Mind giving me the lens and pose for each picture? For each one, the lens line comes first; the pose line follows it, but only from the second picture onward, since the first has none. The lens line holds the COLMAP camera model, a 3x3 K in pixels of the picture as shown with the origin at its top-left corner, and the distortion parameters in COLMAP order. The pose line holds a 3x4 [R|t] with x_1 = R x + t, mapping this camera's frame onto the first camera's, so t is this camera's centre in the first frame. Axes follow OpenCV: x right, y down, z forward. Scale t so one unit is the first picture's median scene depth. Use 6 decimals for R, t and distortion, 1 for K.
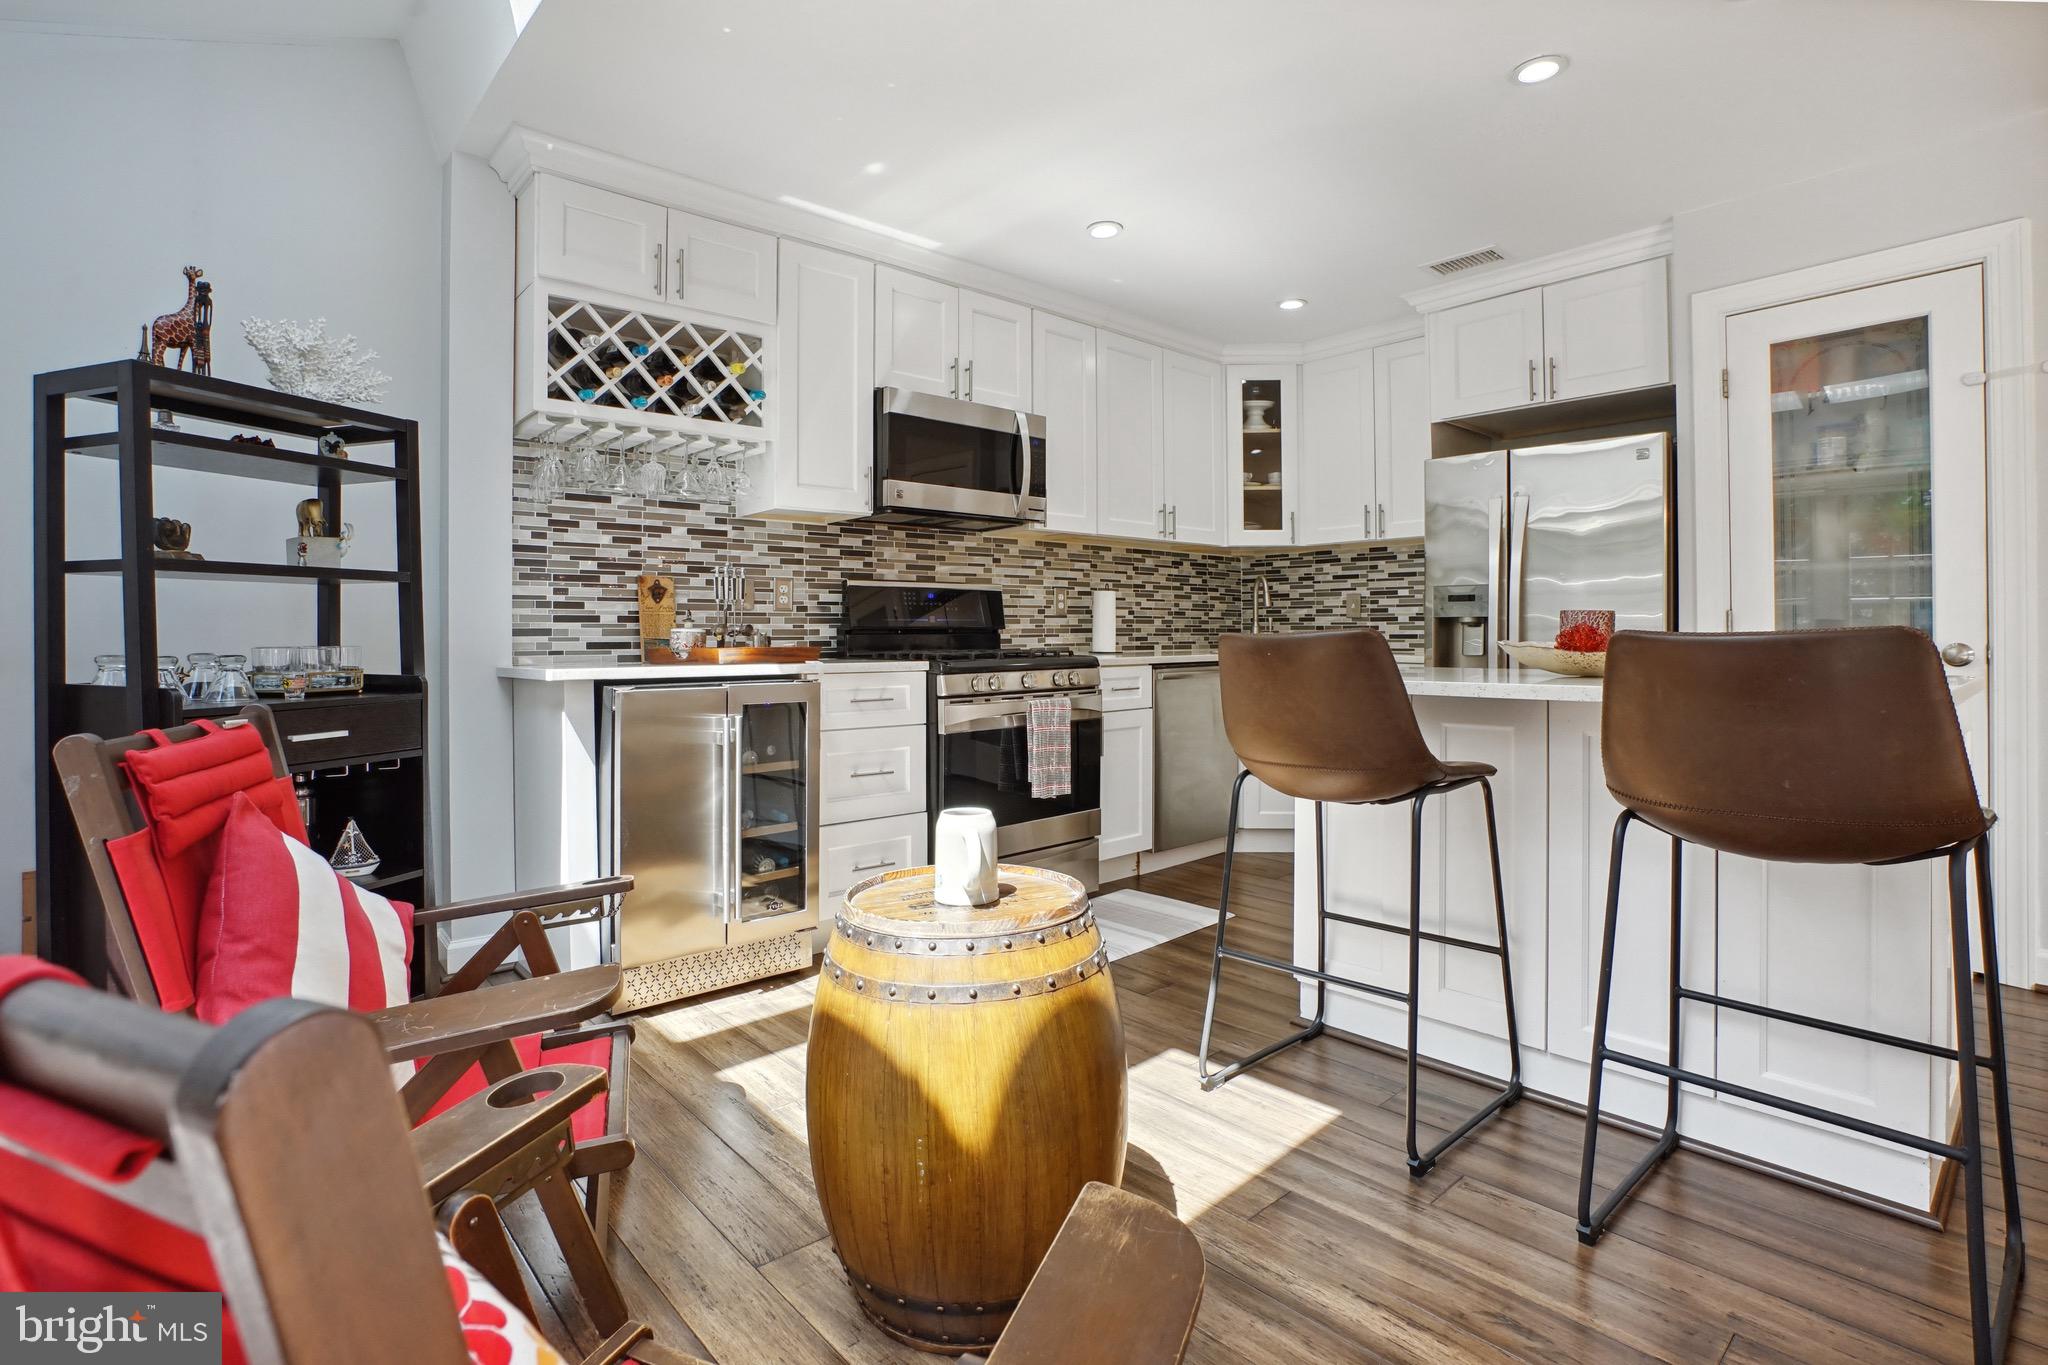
lens RADIAL K [[972.7, 0, 1020.5], [0, 972.7, 631.4], [0, 0, 1]] dist [-0.069233, 0.047625]
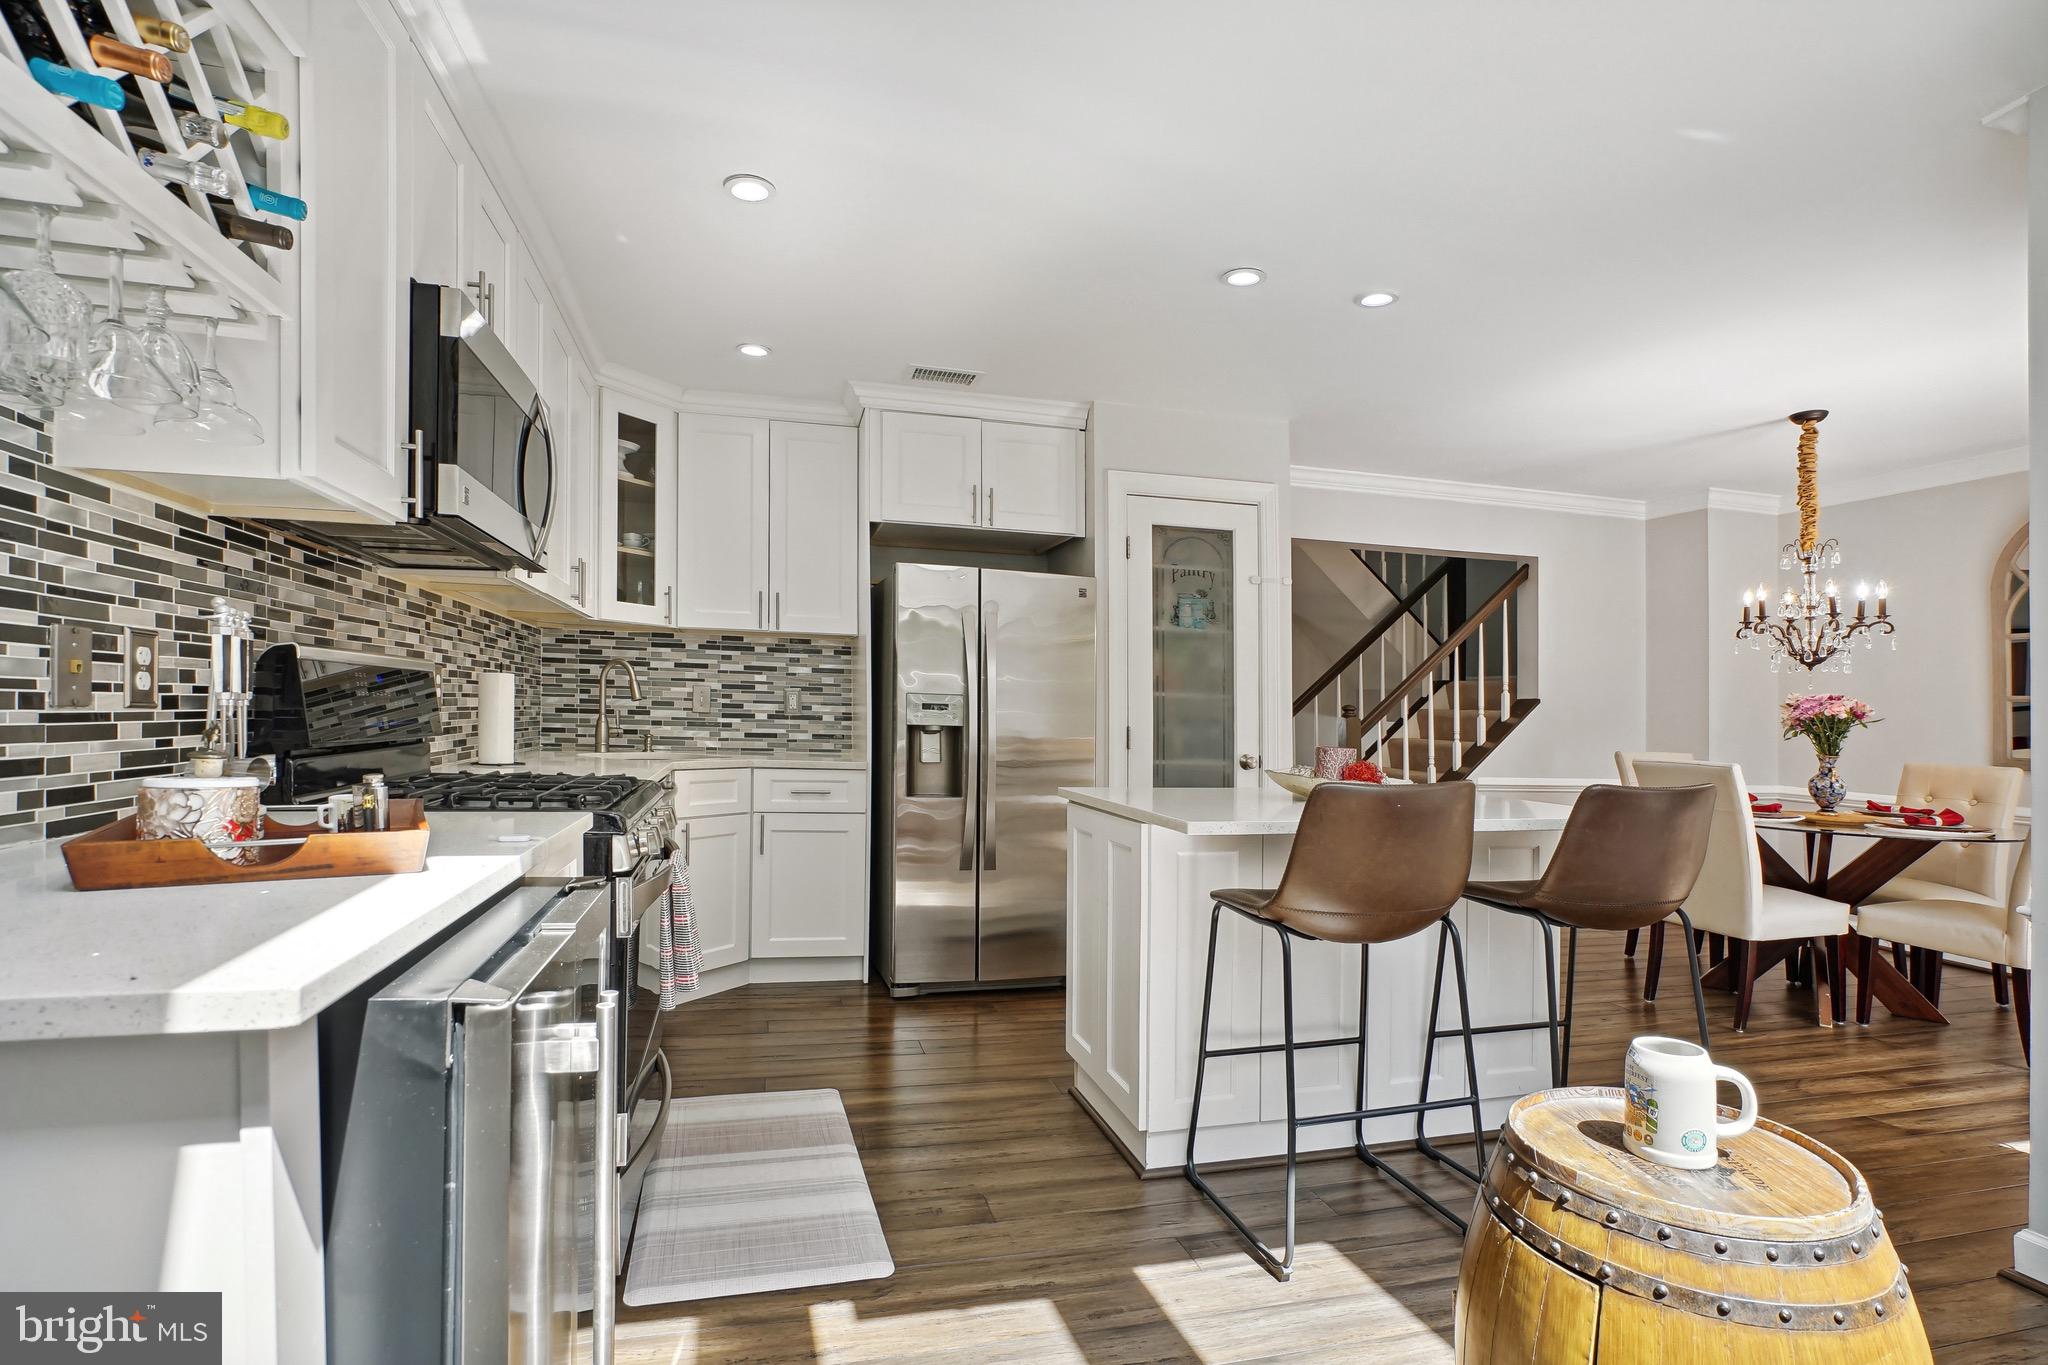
lens RADIAL K [[975.7, 0, 995.4], [0, 975.7, 686.5], [0, 0, 1]] dist [-0.087989, 0.036600]
pose [[0.470448, 0.037000, 0.881652, -0.461088], [-0.026769, 0.999259, -0.027652, -0.031332], [-0.882022, -0.010592, 0.471089, 0.519068]]
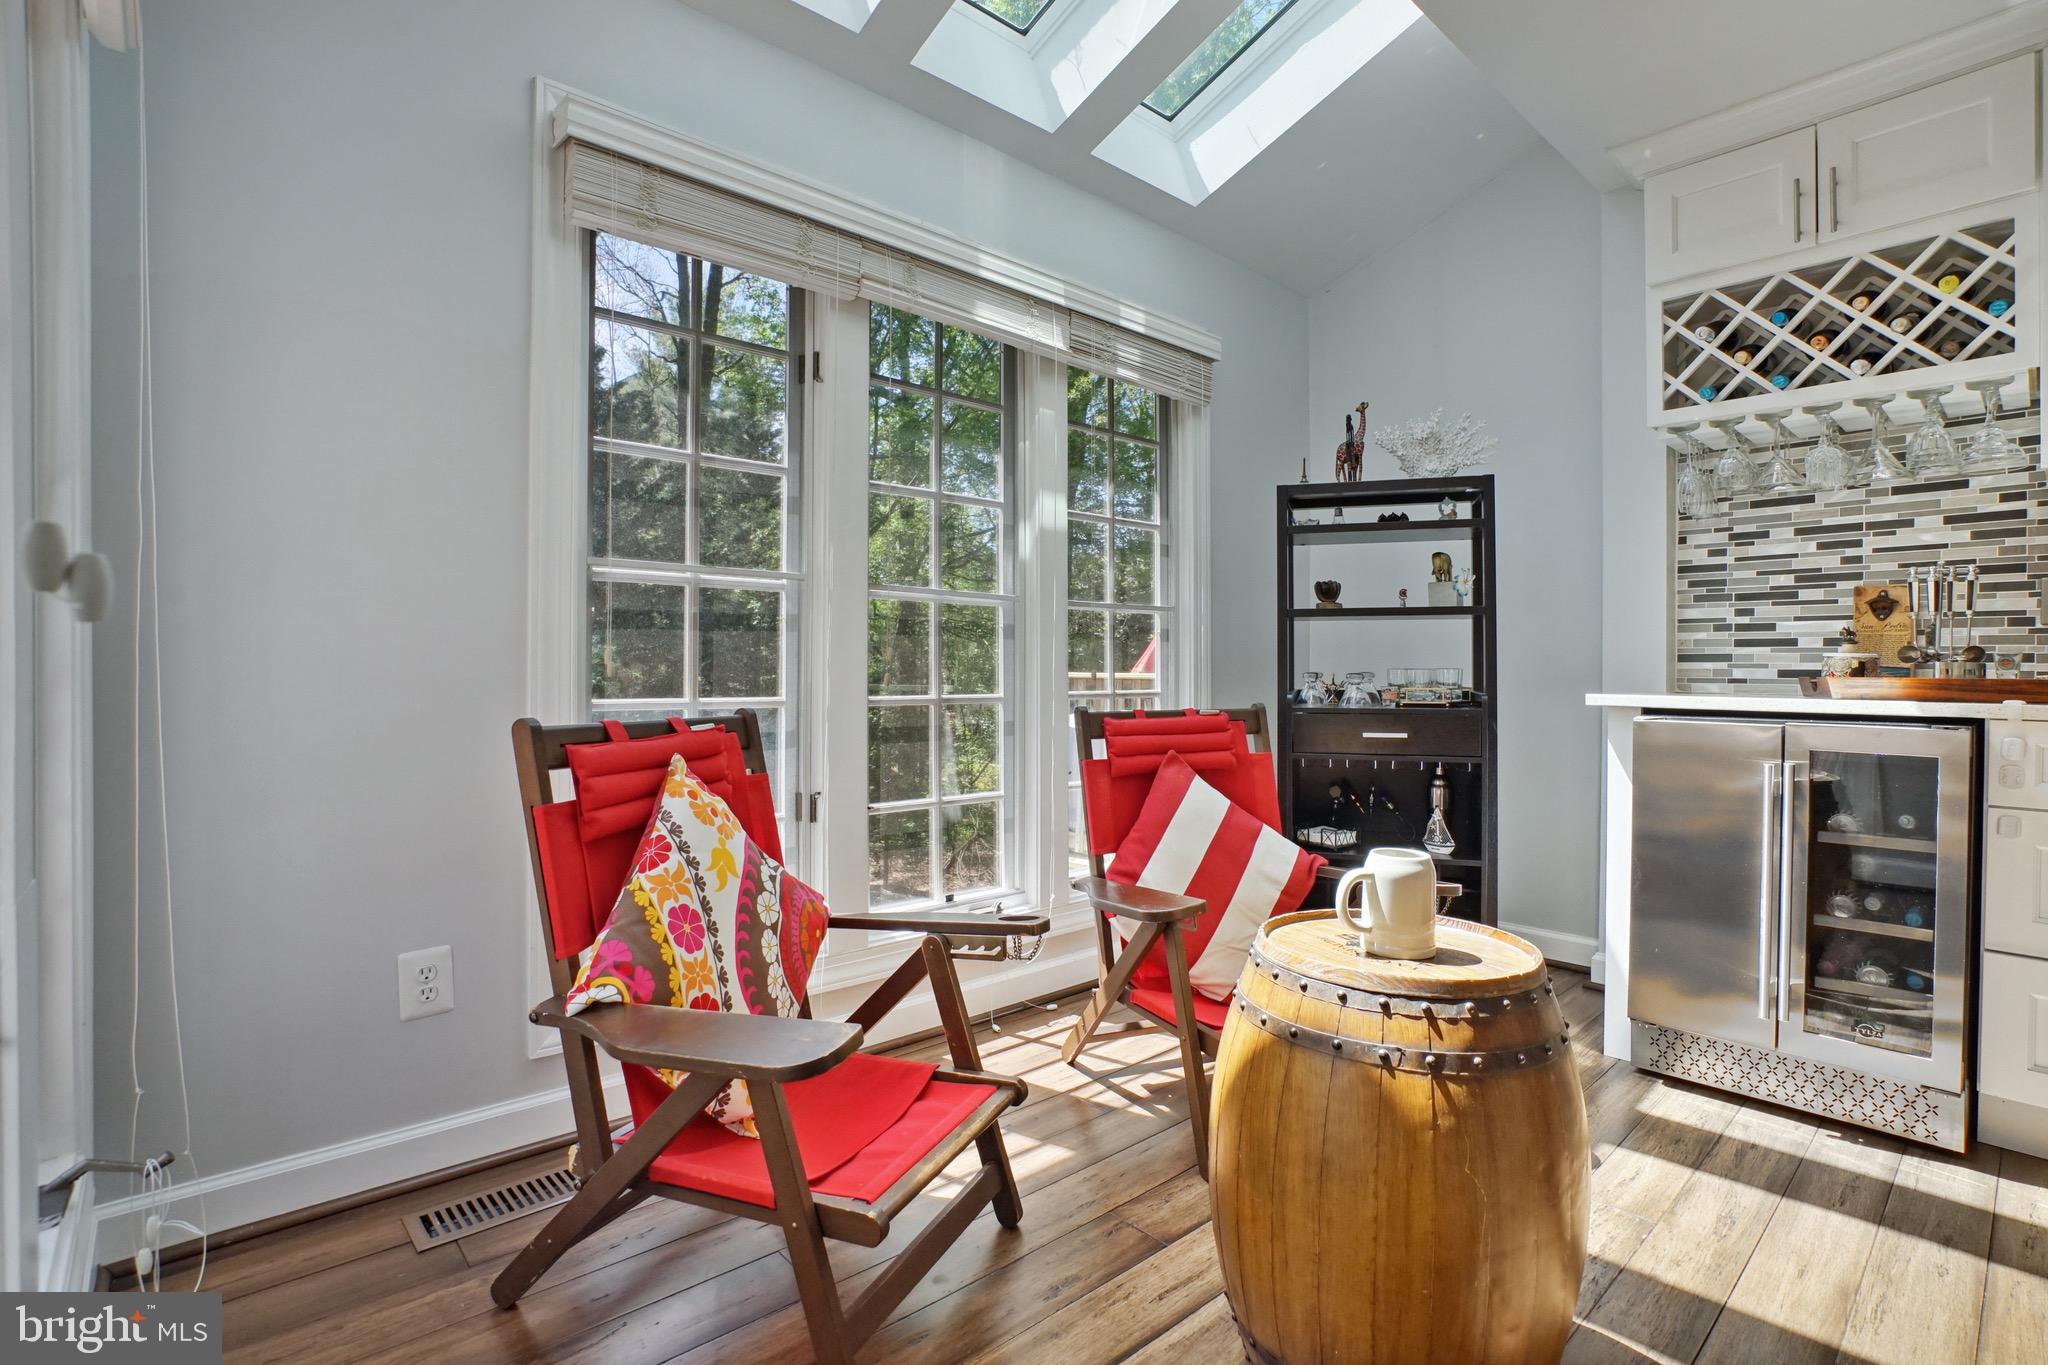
lens RADIAL K [[962.2, 0, 997.7], [0, 962.2, 675.8], [0, 0, 1]] dist [-0.053375, 0.014767]
pose [[-0.006497, 0.010866, -0.999920, 0.368006], [-0.001787, 0.999939, 0.010878, 0.008348], [0.999977, 0.001858, -0.006477, 0.287360]]
